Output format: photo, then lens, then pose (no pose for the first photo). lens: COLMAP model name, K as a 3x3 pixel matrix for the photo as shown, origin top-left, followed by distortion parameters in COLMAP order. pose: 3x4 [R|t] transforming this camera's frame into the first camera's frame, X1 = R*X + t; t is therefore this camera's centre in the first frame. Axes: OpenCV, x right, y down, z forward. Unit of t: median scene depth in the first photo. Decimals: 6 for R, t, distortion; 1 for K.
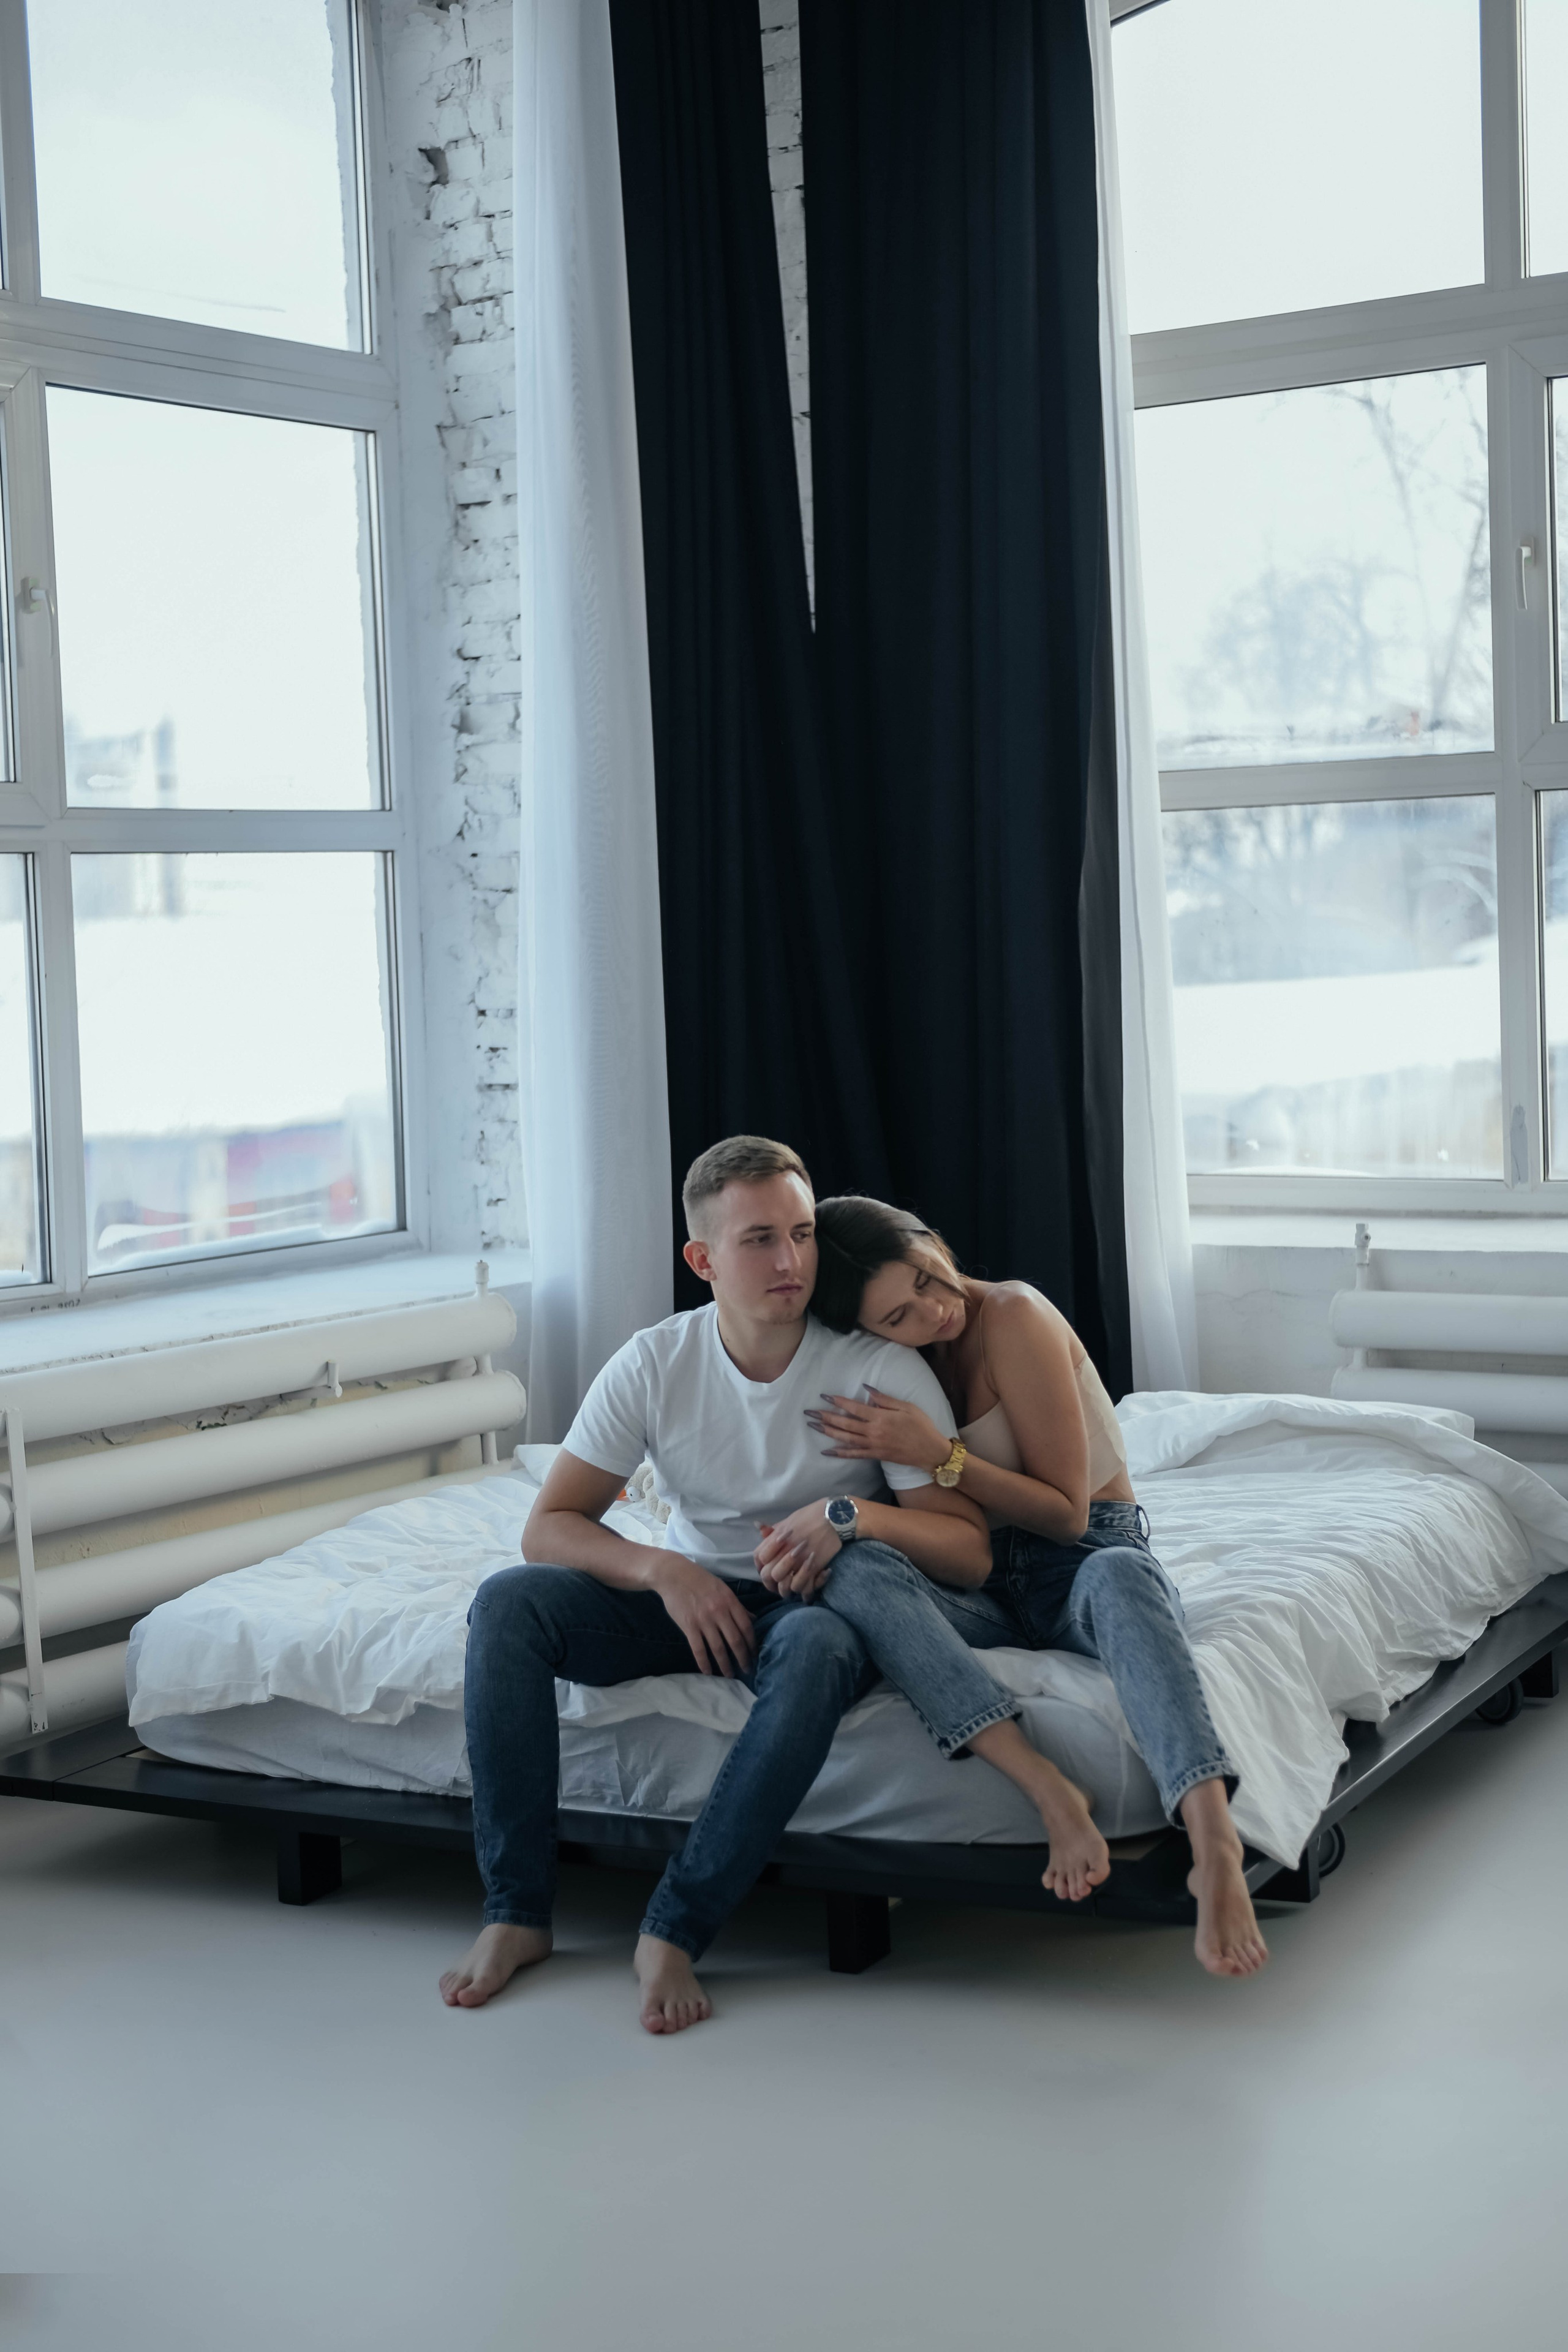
lens RADIAL K [[3385.0, 0, 784.0], [0, 3385.0, 1176.0], [0, 0, 1]] dist [-0.113594, -0.052376]
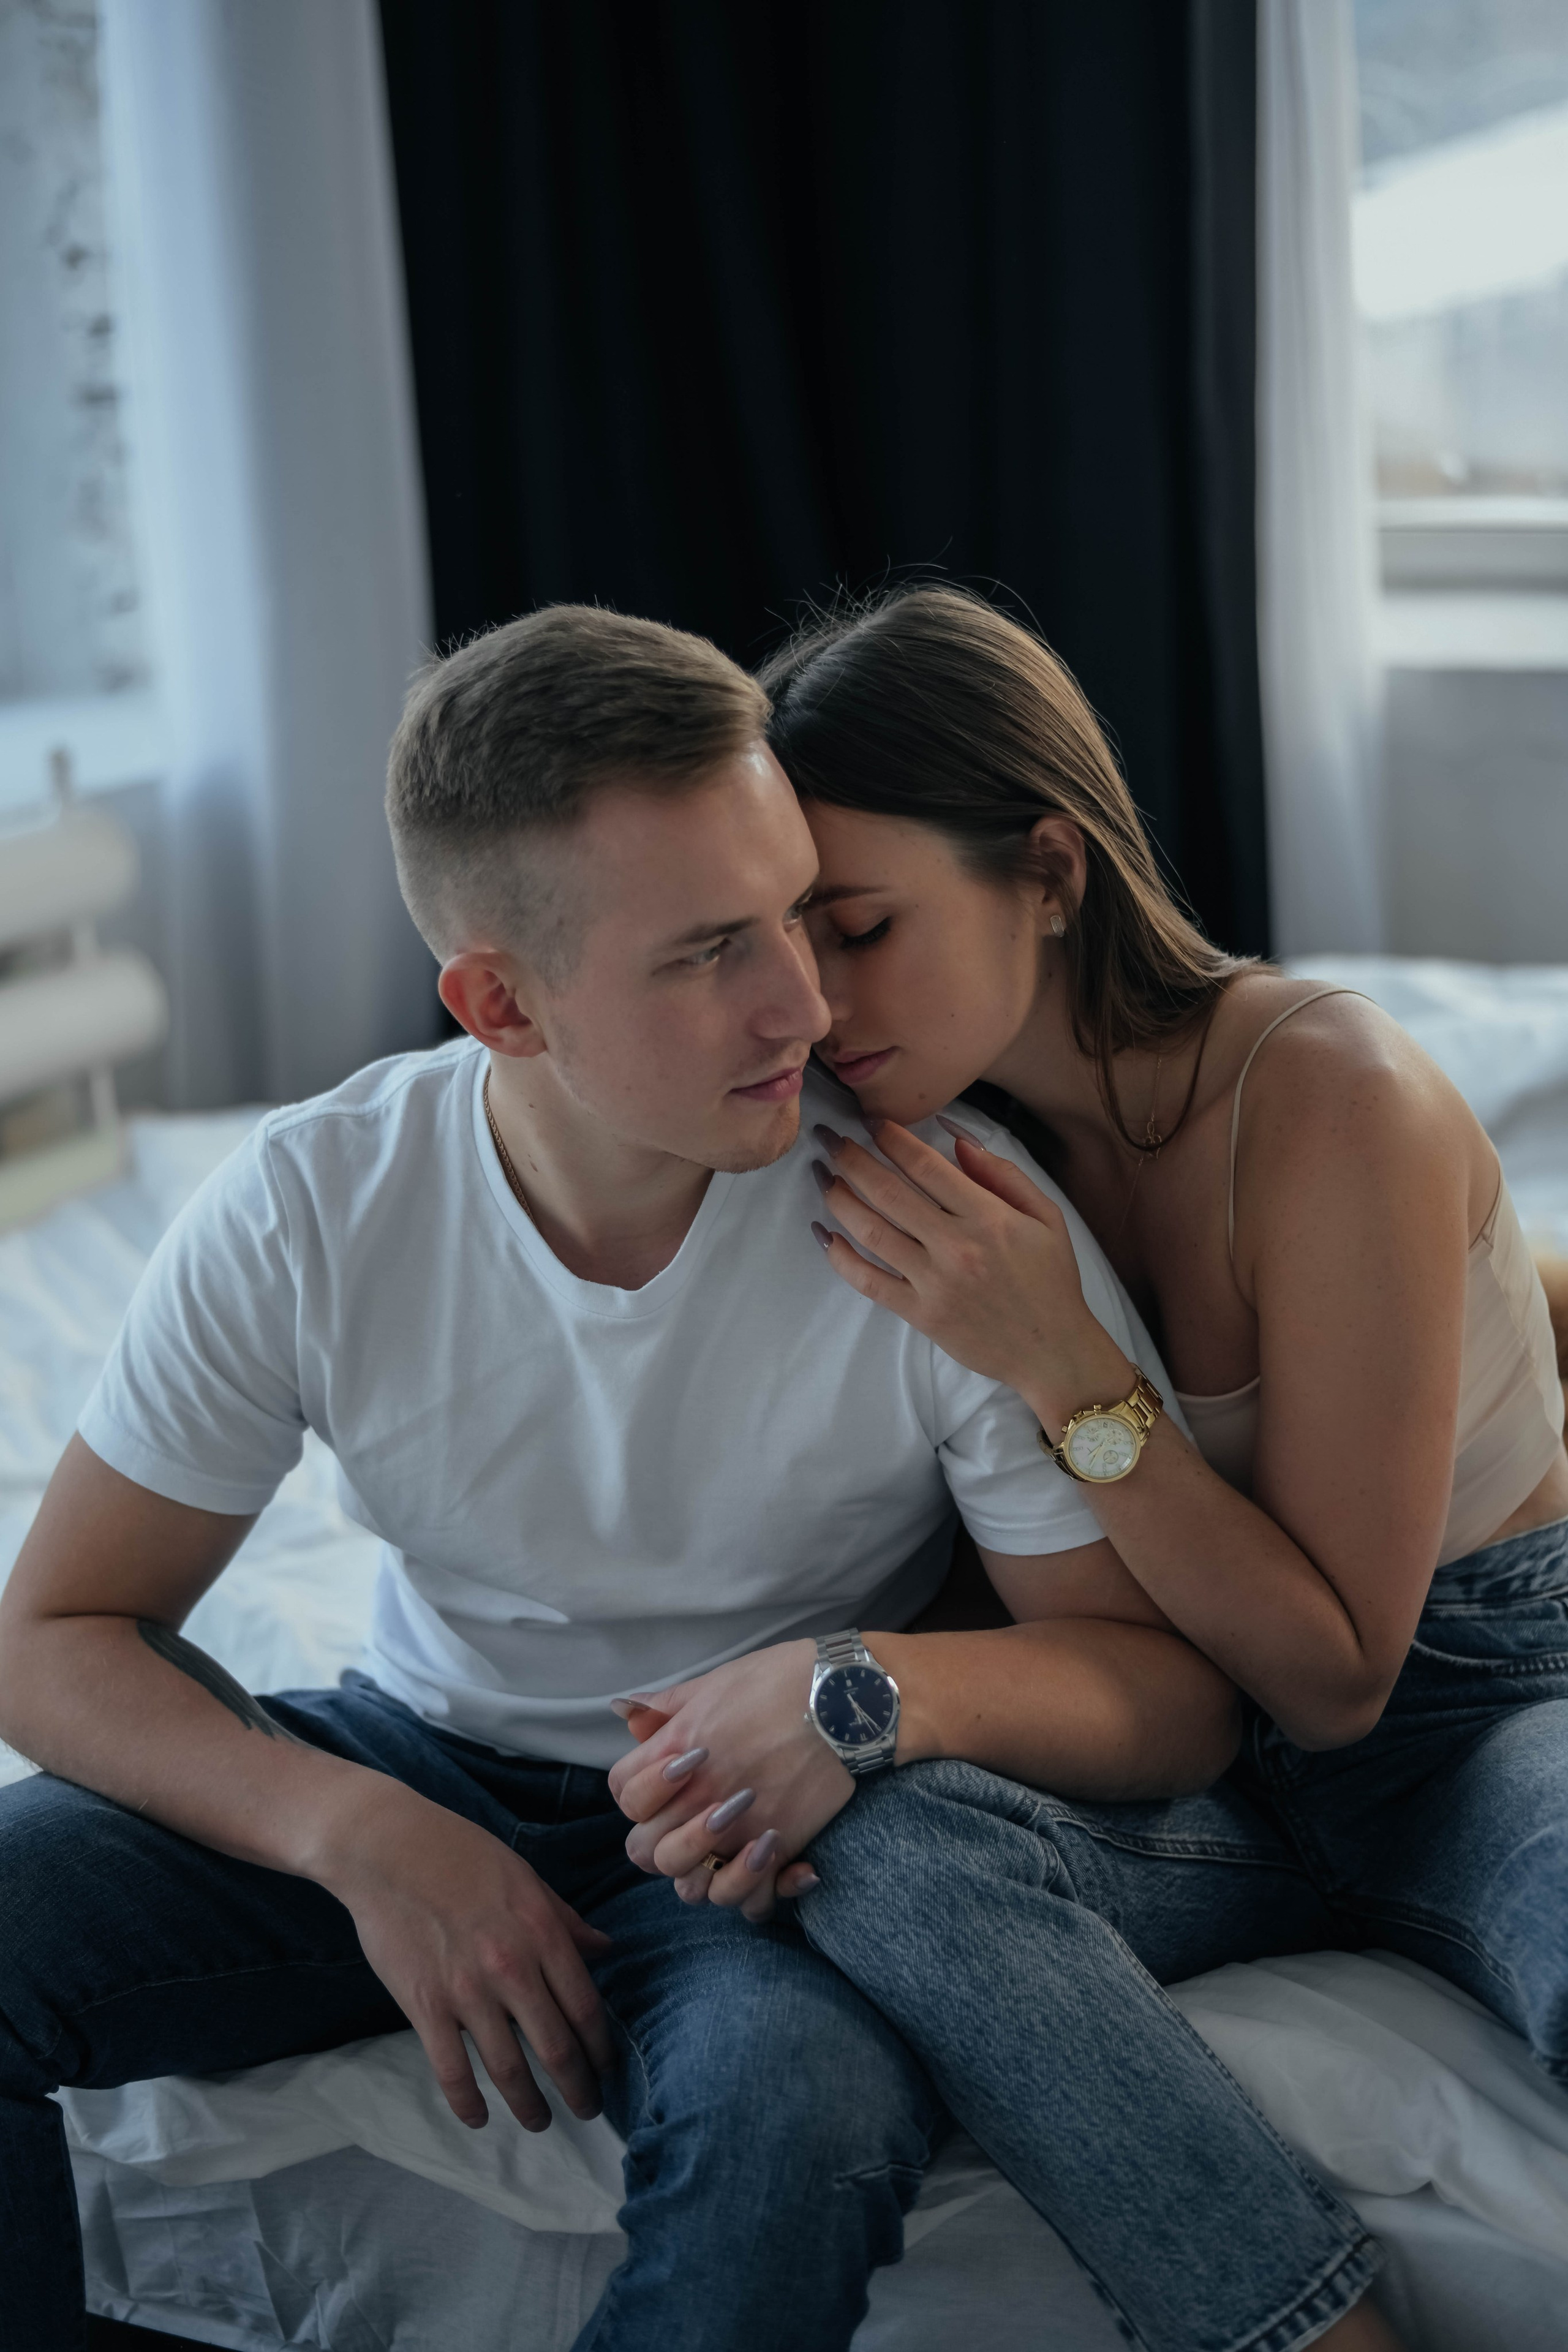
lens RADIAL K [[3385.0, 0, 784.0], [0, 3385.0, 1176.0], [0, 0, 1]] dist [-0.113594, -0.052376]
pose [[0.998809, -0.020428, 0.044317, -0.004225], [0.010584, 0.977231, 0.211914, -0.024537], [-0.047637, -0.211192, 0.976283, 0.653797]]
